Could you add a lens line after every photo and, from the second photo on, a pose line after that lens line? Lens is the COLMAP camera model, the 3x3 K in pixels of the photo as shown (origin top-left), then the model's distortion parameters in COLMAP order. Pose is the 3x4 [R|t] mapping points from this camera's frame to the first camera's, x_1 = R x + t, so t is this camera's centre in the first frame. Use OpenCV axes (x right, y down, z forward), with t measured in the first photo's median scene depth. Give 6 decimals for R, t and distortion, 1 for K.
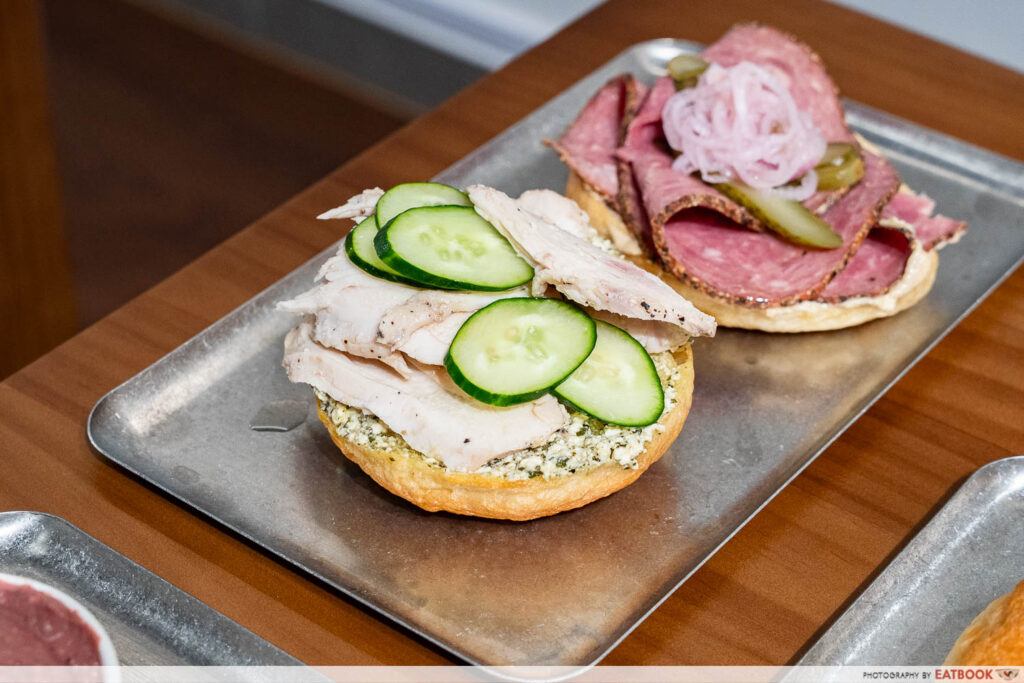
lens RADIAL K [[2247.7, 0, 493.1], [0, 2247.7, 319.4], [0, 0, 1]] dist [-0.000324, 0.000000]
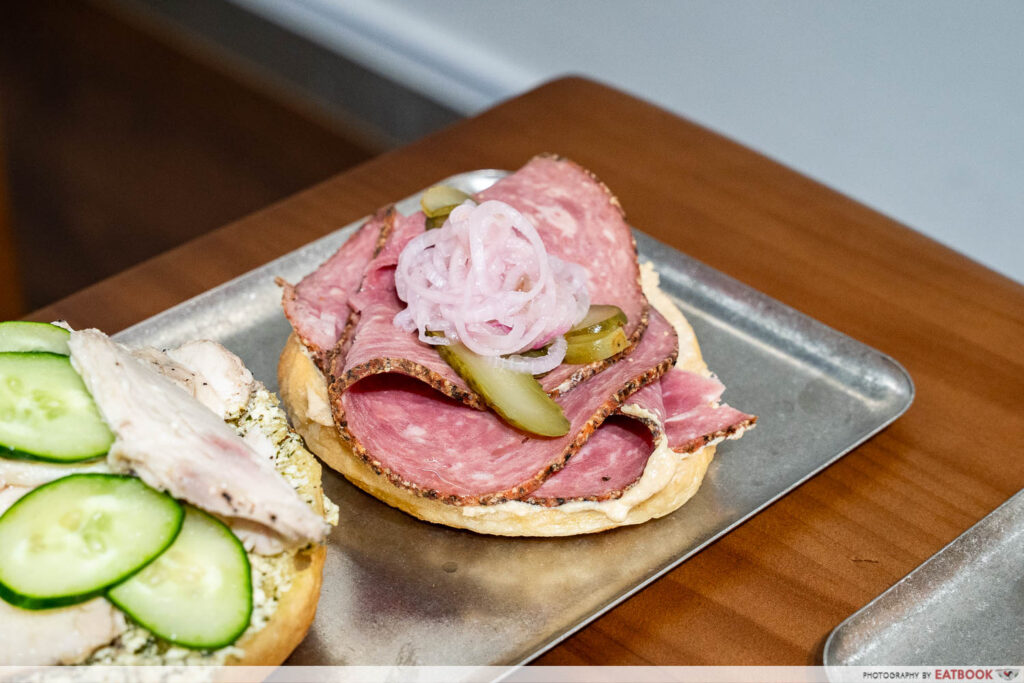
lens RADIAL K [[2247.7, 0, 511.7], [0, 2247.7, 338.6], [0, 0, 1]] dist [-0.000324, 0.000000]
pose [[0.991139, 0.069348, -0.113289, 0.230305], [-0.074407, 0.996383, -0.041046, -0.033406], [0.110032, 0.049112, 0.992714, 0.203206]]
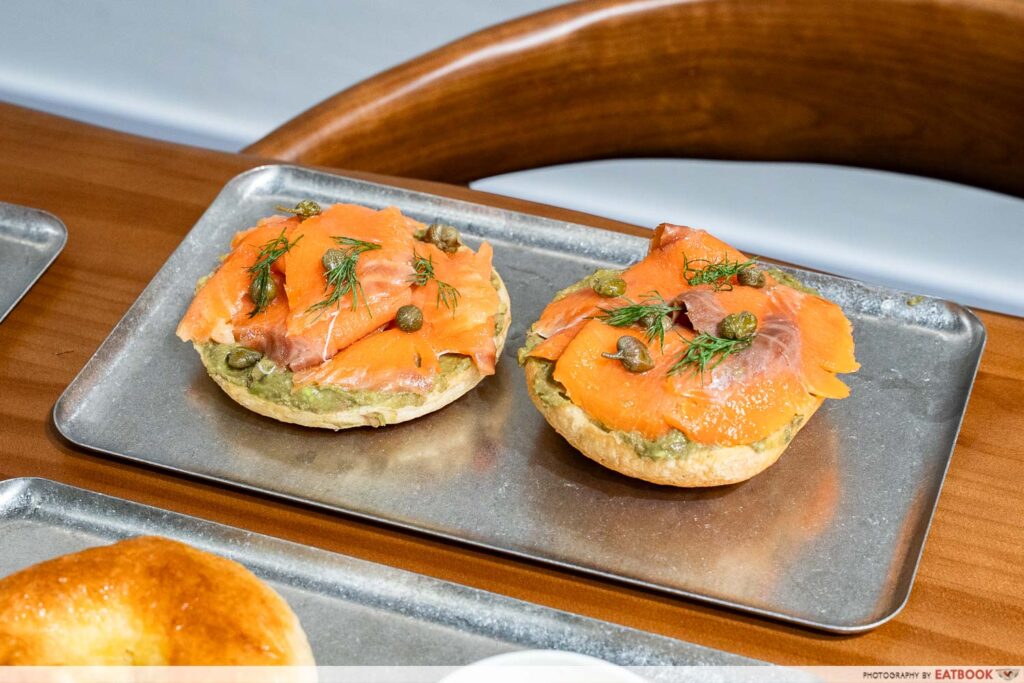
lens RADIAL K [[2247.7, 0, 516.1], [0, 2247.7, 346.7], [0, 0, 1]] dist [-0.000324, 0.000000]
pose [[0.950850, -0.206715, 0.230550, 0.223345], [0.193560, 0.977940, 0.078540, -0.047540], [-0.241700, -0.030054, 0.969886, -0.210172]]
